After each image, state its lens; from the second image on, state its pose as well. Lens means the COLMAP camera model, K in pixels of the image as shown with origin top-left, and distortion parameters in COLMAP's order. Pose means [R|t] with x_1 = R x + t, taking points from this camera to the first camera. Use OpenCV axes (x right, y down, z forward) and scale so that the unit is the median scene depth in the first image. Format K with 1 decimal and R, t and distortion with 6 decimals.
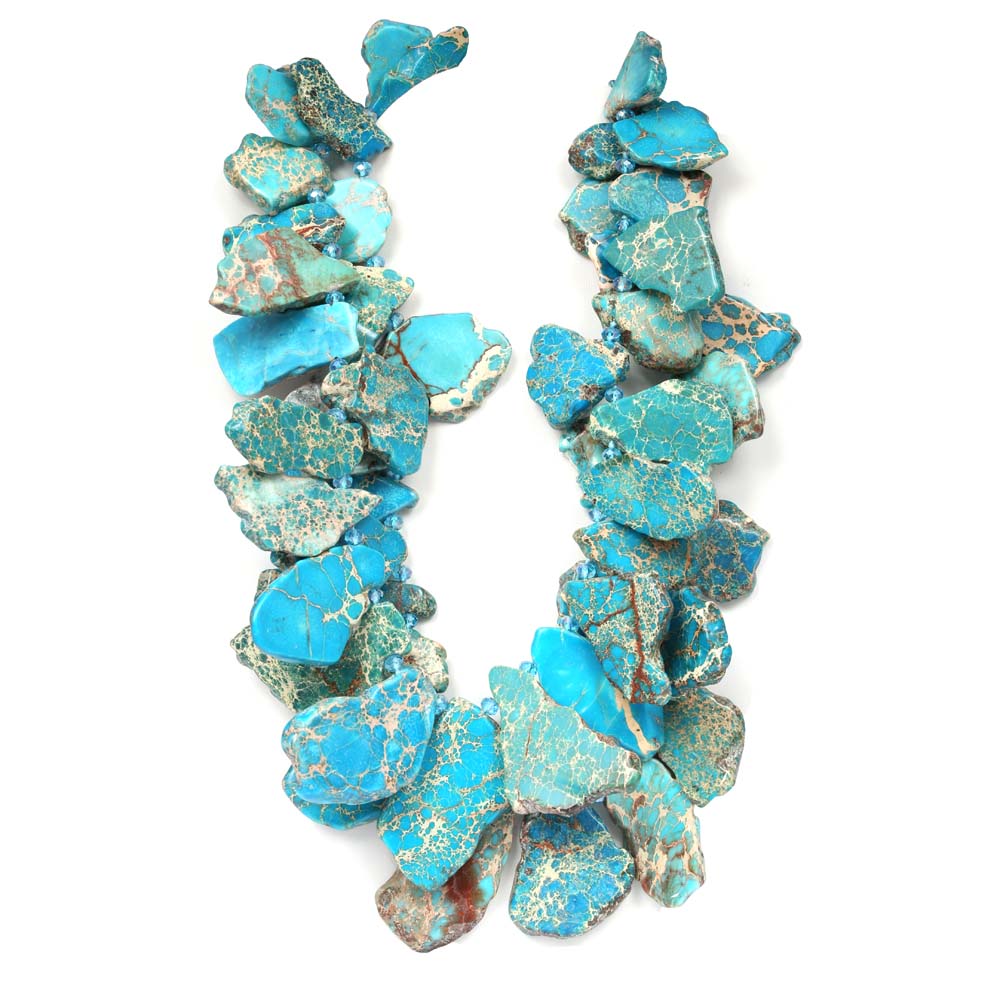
lens RADIAL K [[3389.0, 0, 500.6], [0, 3389.0, 490.3], [0, 0, 1]] dist [0.054504, 0.000000]
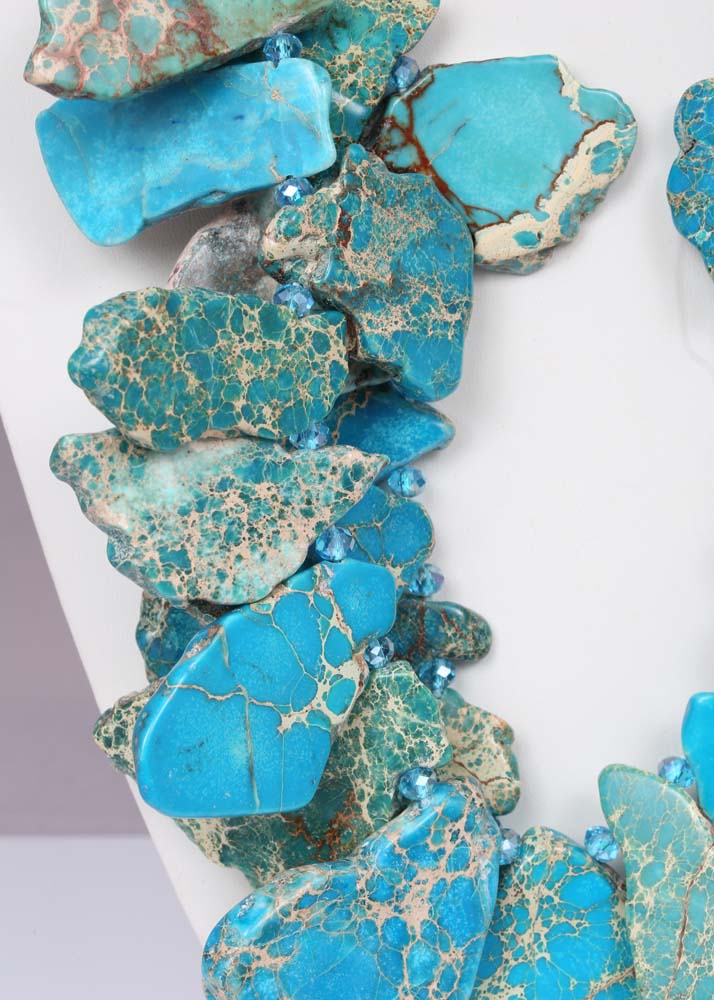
lens RADIAL K [[3584.8, 0, 366.1], [0, 3584.8, 506.0], [0, 0, 1]] dist [0.052680, 0.000000]
pose [[0.999860, -0.016443, 0.002999, -0.039481], [0.015222, 0.969940, 0.242866, -0.117870], [-0.006902, -0.242787, 0.970055, 0.483250]]
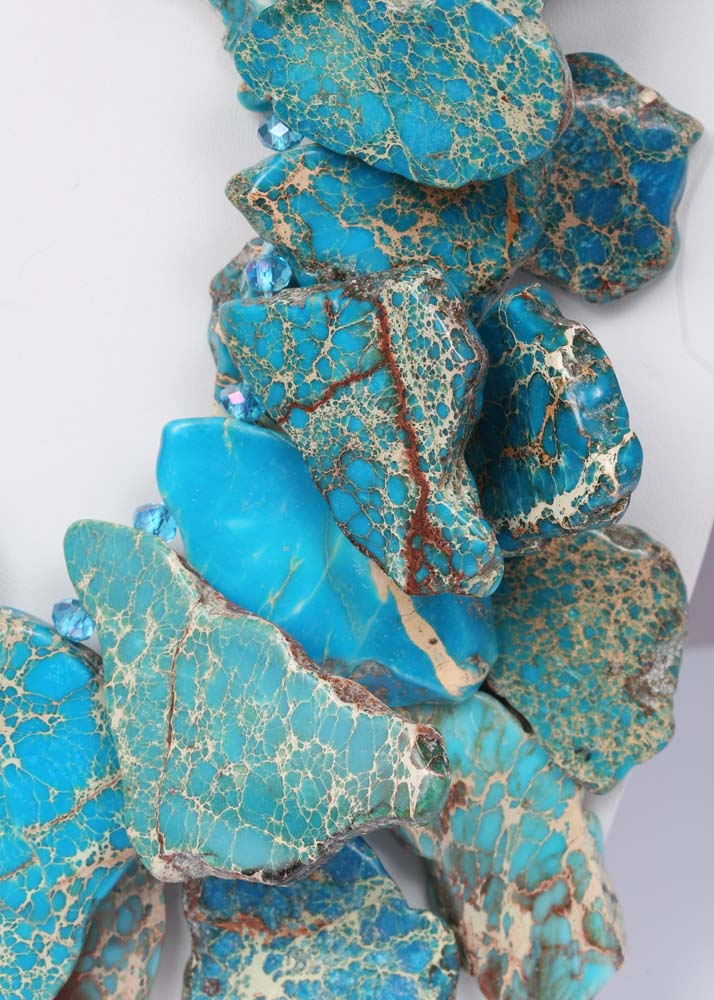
lens RADIAL K [[3584.8, 0, 367.3], [0, 3584.8, 494.2], [0, 0, 1]] dist [0.052680, 0.000000]
pose [[0.994088, -0.108403, -0.006086, 0.036871], [0.107401, 0.973589, 0.201468, -0.036244], [-0.015914, -0.200931, 0.979476, 0.567253]]
